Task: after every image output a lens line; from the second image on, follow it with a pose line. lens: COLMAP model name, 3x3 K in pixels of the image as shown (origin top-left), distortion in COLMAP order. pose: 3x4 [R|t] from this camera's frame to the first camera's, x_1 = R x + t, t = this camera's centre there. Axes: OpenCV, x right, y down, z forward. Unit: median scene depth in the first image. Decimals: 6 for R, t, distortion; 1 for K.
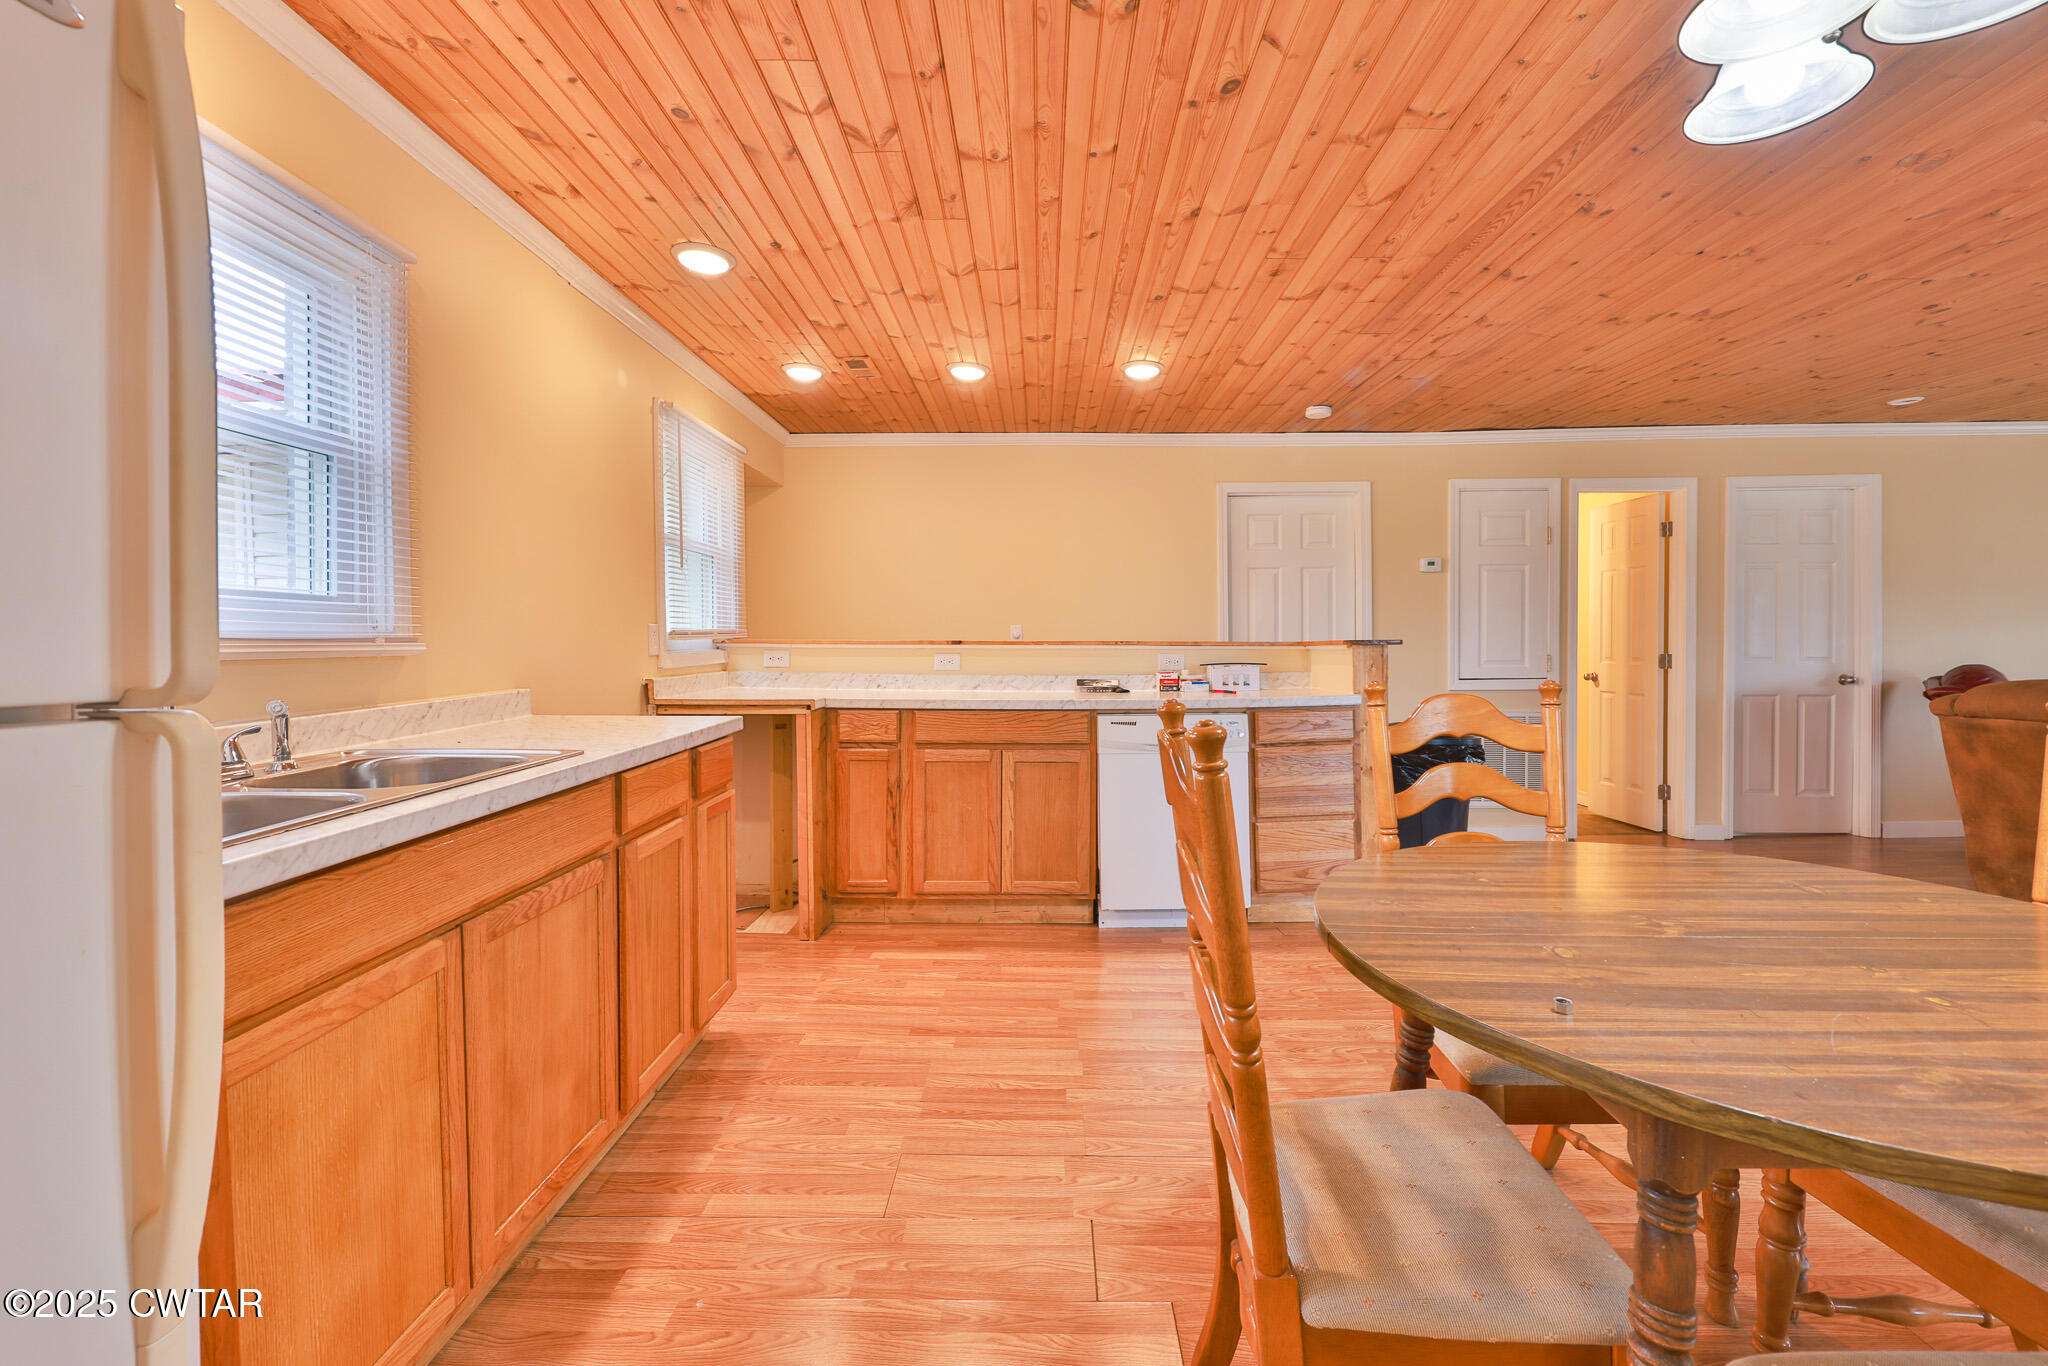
lens RADIAL K [[855.1, 0, 1021.0], [0, 855.1, 665.3], [0, 0, 1]] dist [-0.000194, -0.000719]
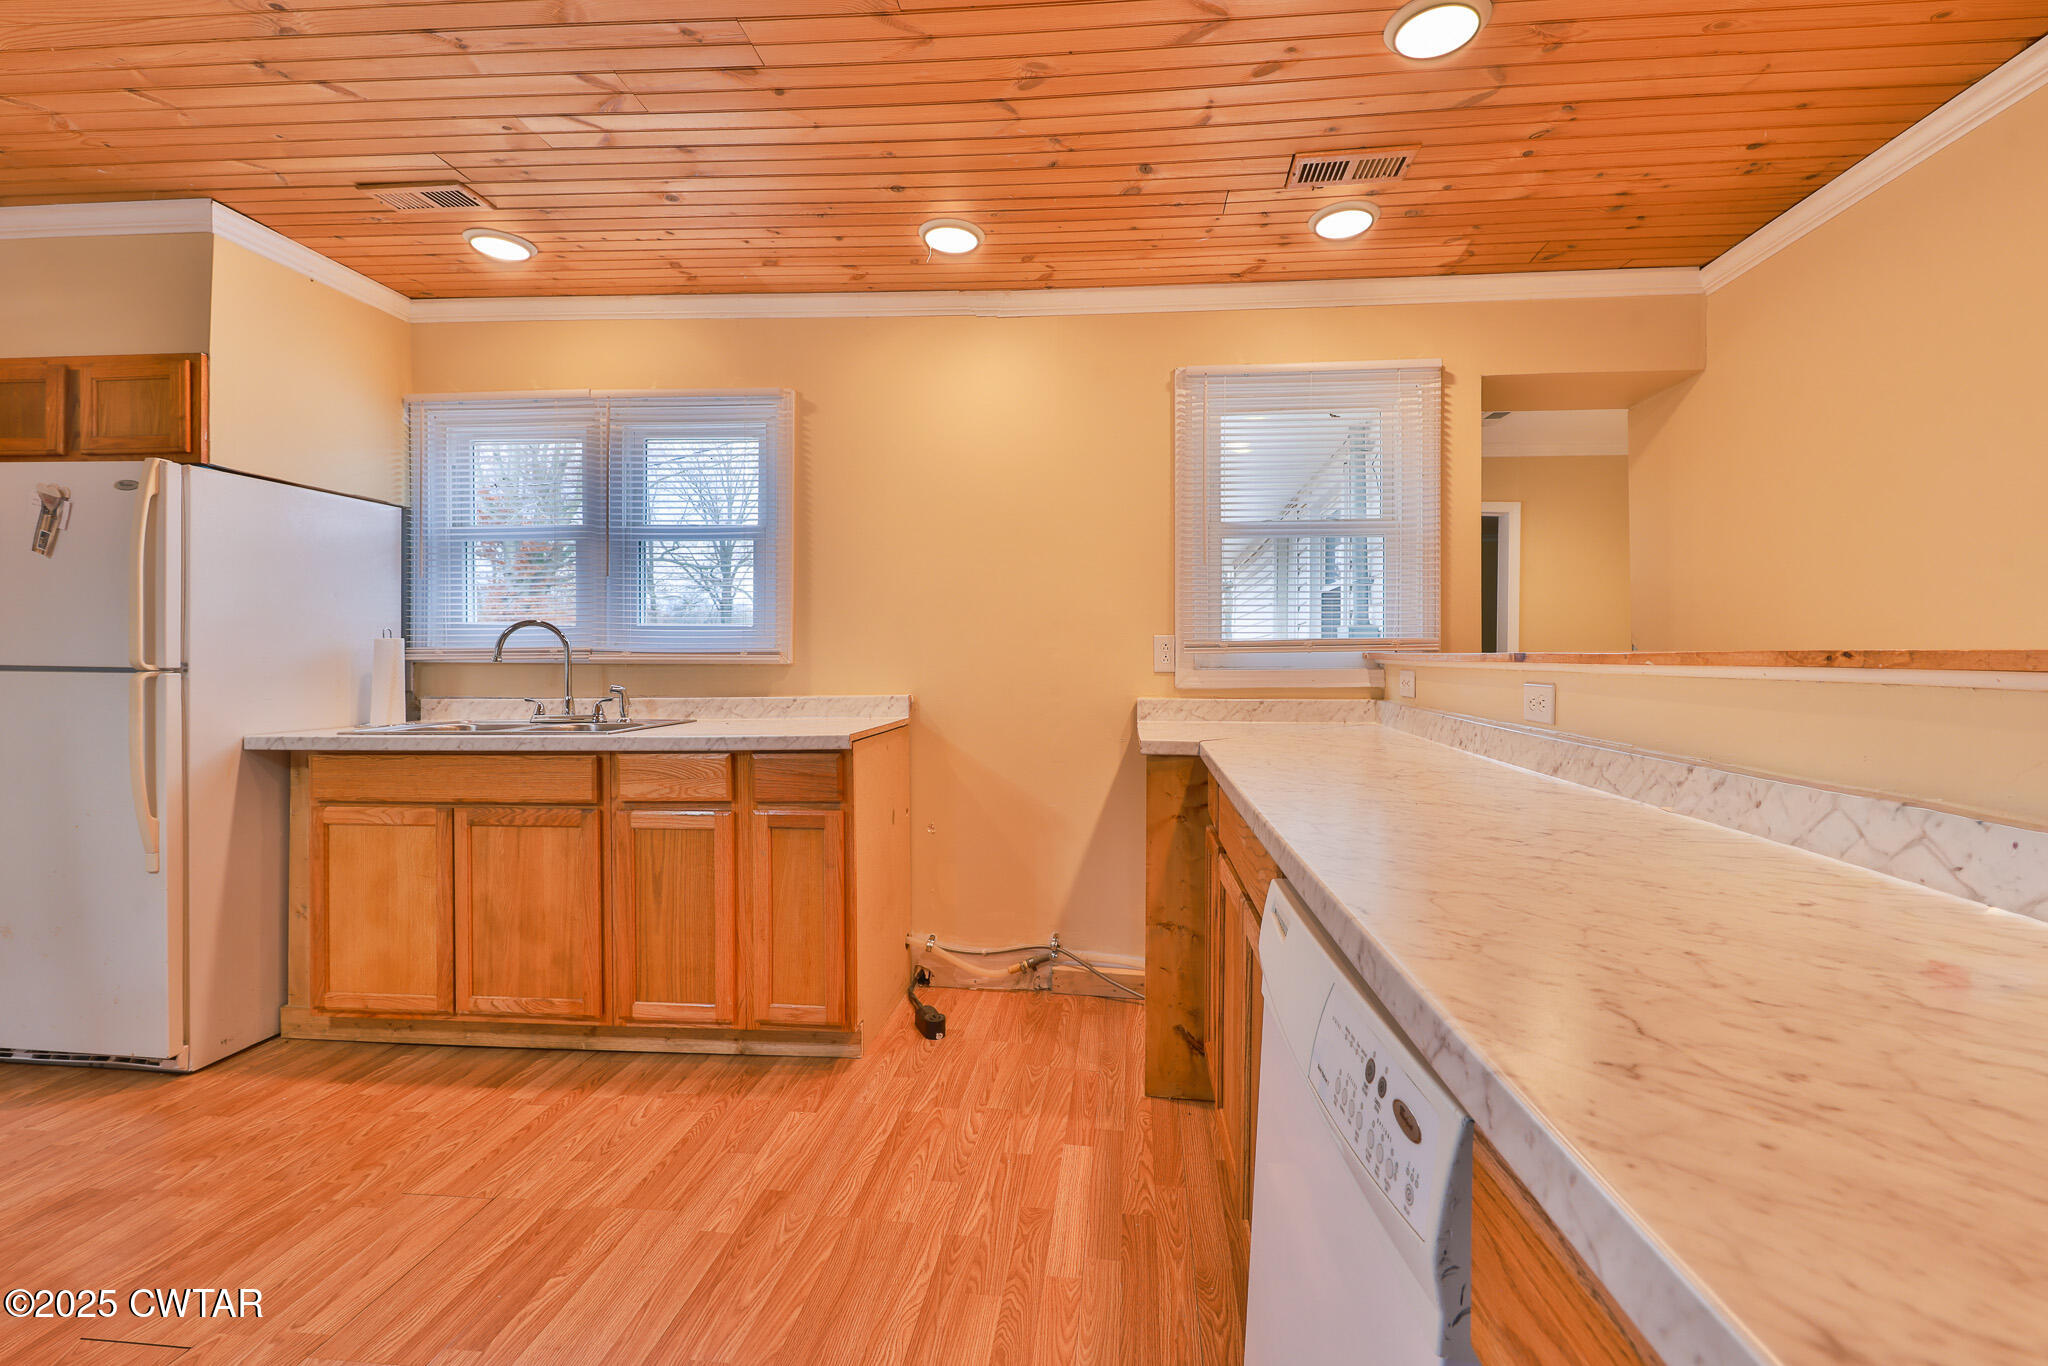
lens RADIAL K [[855.1, 0, 1055.2], [0, 855.1, 661.2], [0, 0, 1]] dist [-0.000194, -0.000719]
pose [[-0.066096, 0.005104, -0.997800, 0.698117], [-0.029556, 0.999538, 0.007070, -0.039153], [0.997375, 0.029959, -0.065915, 1.540960]]
